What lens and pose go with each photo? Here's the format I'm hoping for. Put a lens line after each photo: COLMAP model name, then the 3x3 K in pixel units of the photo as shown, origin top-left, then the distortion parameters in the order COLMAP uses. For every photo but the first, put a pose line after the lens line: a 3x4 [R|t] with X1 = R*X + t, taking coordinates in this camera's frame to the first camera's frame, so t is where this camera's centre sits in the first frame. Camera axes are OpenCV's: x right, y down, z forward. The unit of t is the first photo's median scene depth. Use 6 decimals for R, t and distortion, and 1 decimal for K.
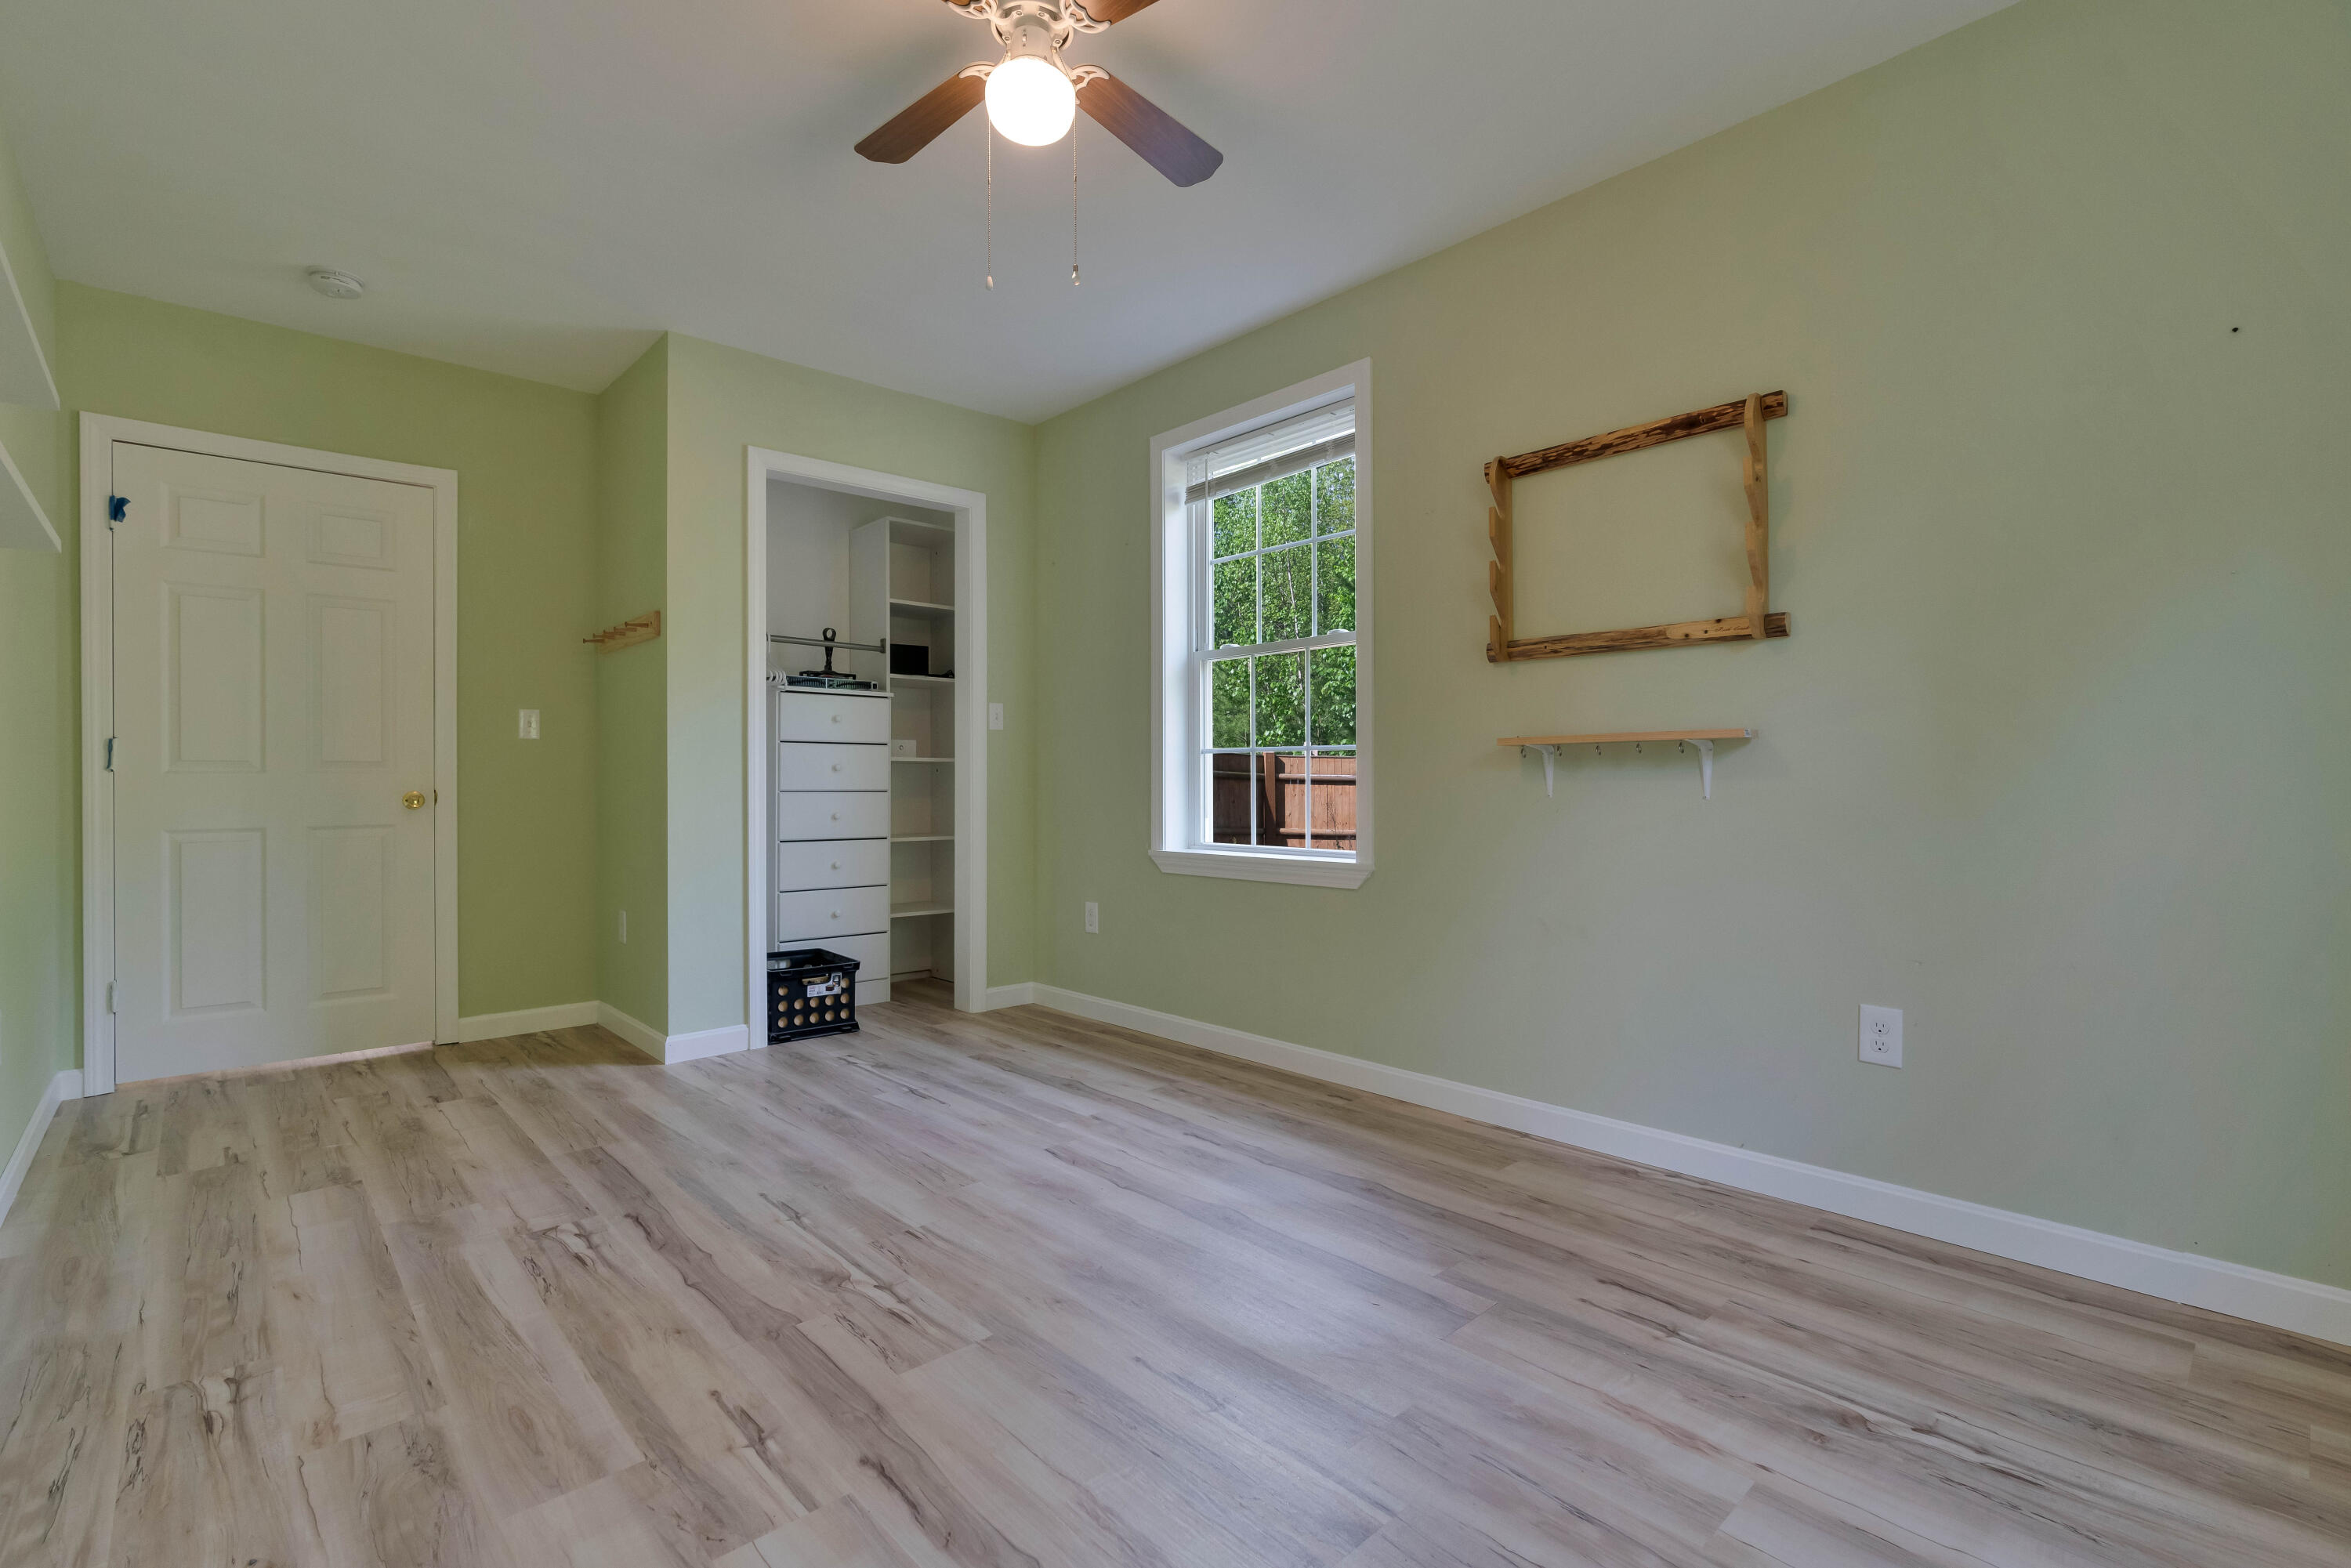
lens RADIAL K [[1064.9, 0, 1187.4], [0, 1064.9, 778.0], [0, 0, 1]] dist [0.000056, 0.001486]
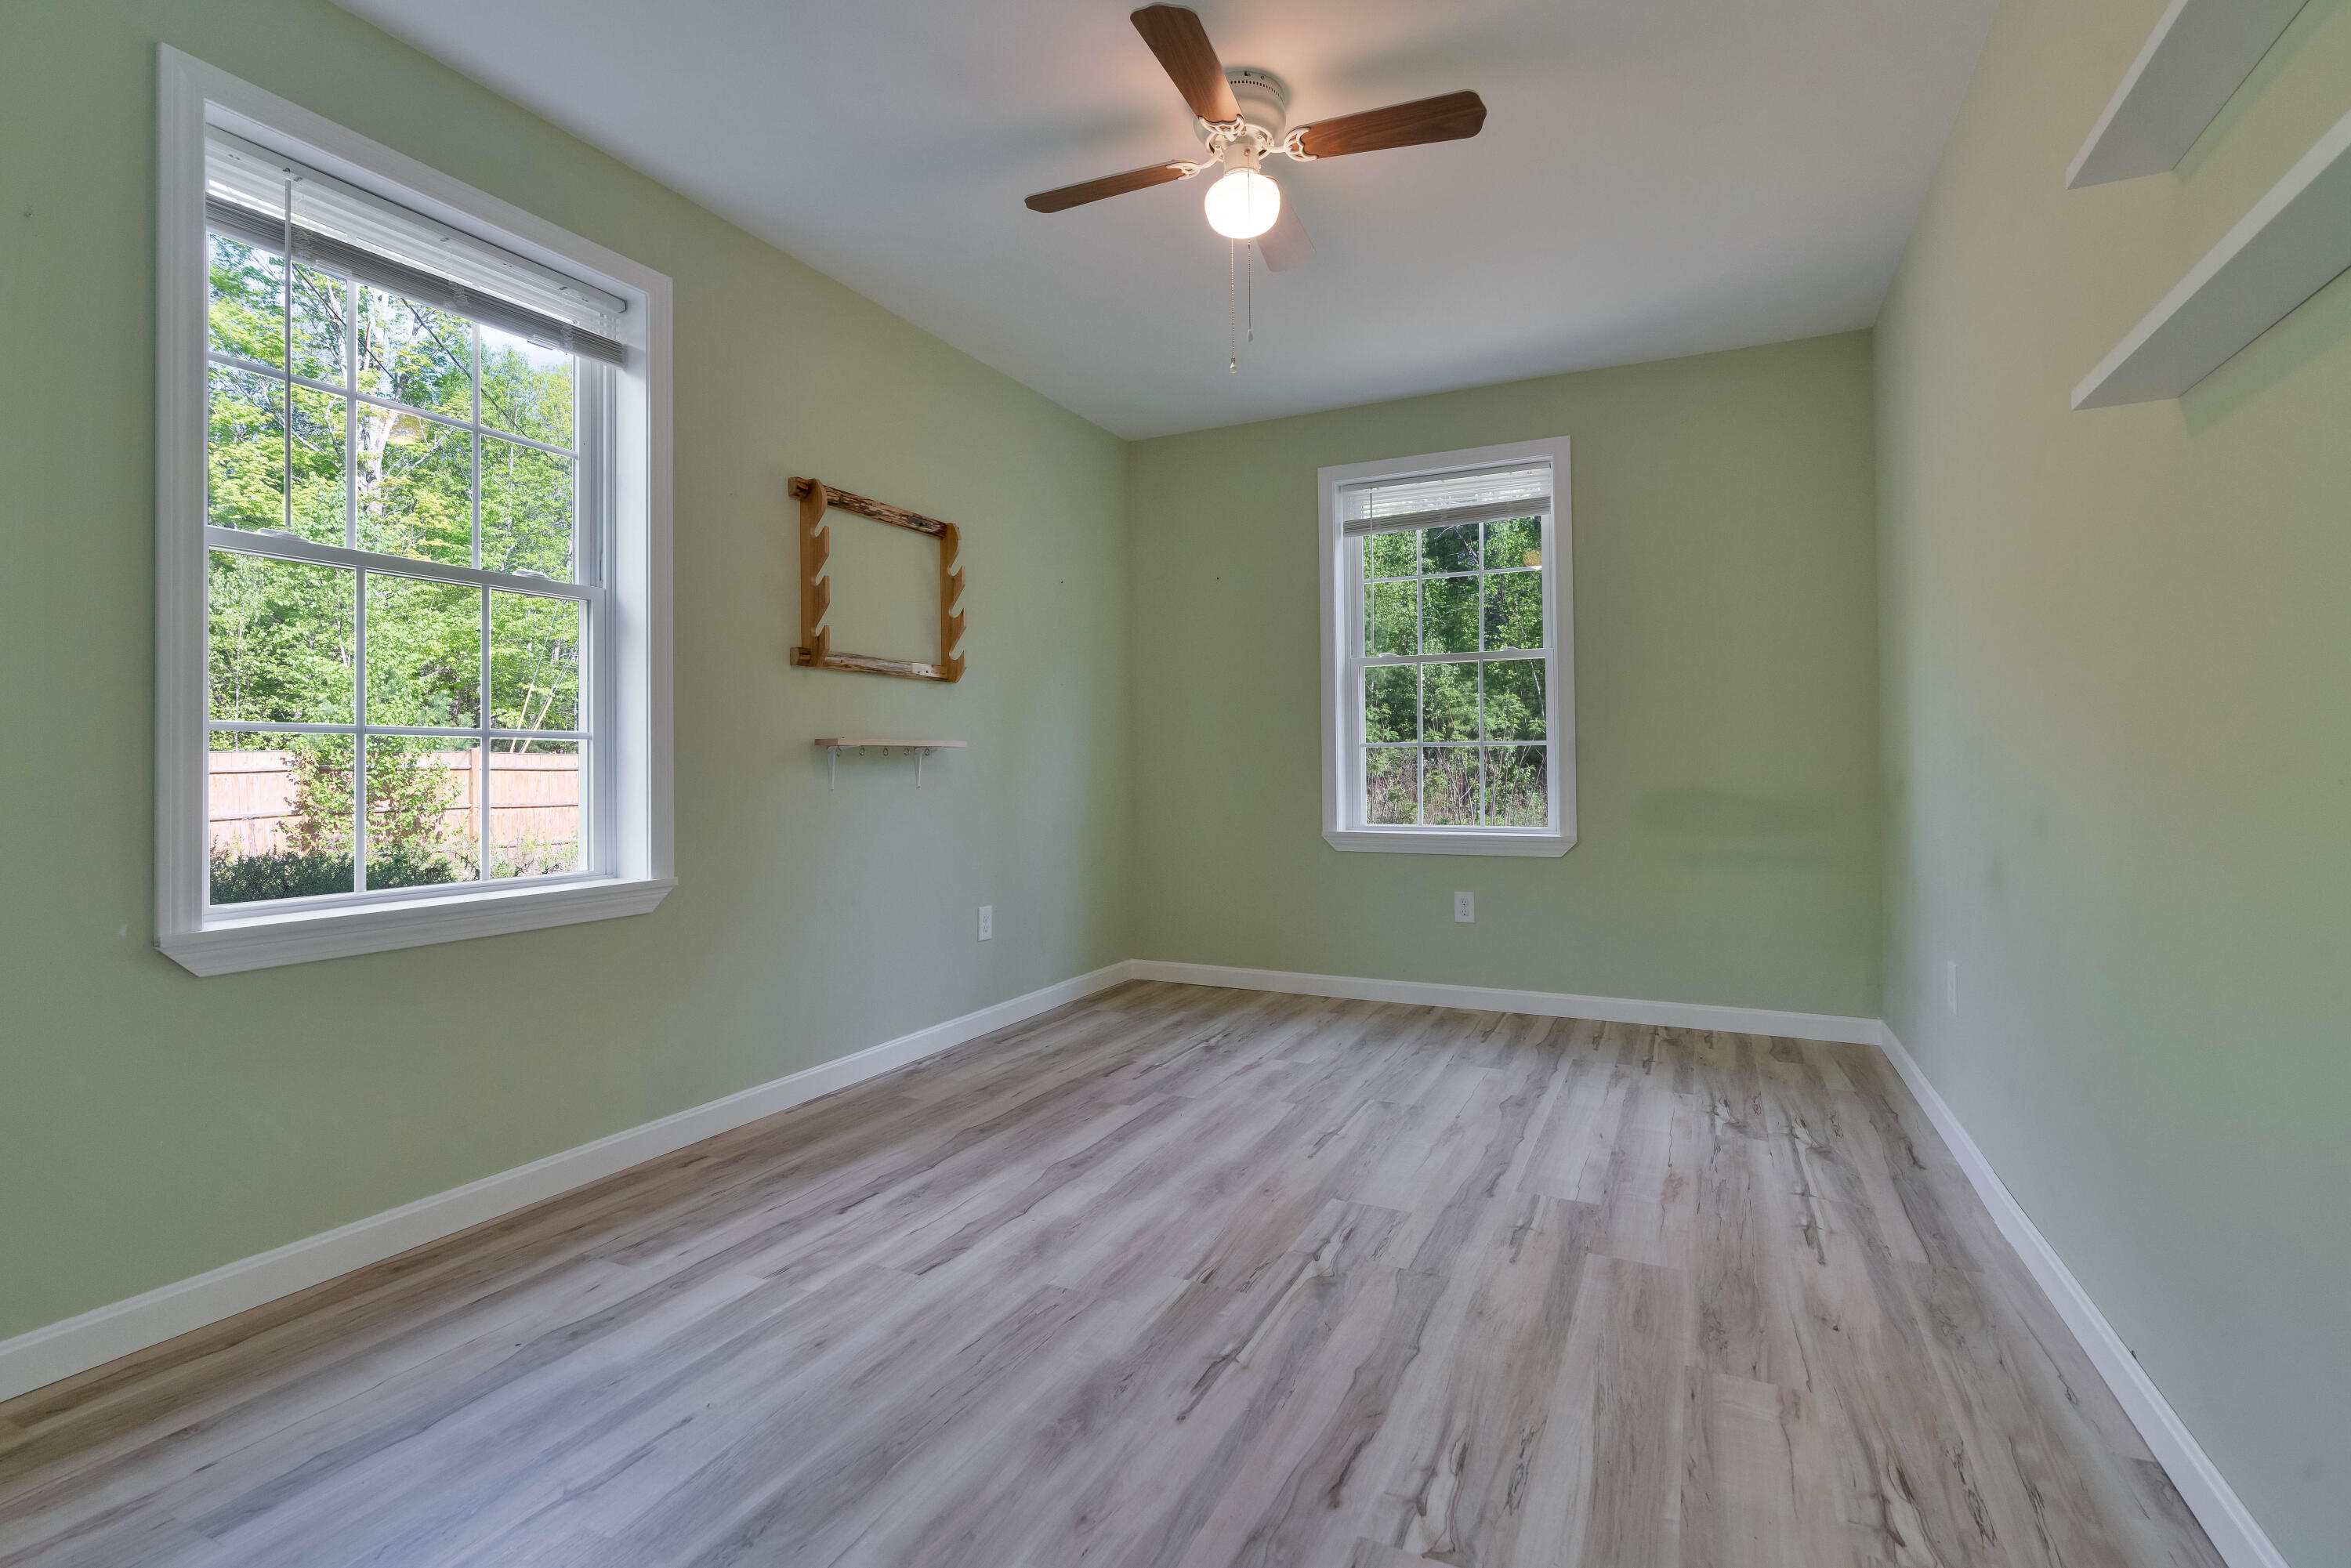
lens RADIAL K [[1064.9, 0, 1187.4], [0, 1064.9, 778.0], [0, 0, 1]] dist [0.000056, 0.001486]
pose [[-0.364826, 0.000948, 0.931075, -1.073961], [0.004811, 0.999988, 0.000867, 0.004956], [-0.931063, 0.004796, -0.364826, 1.321827]]
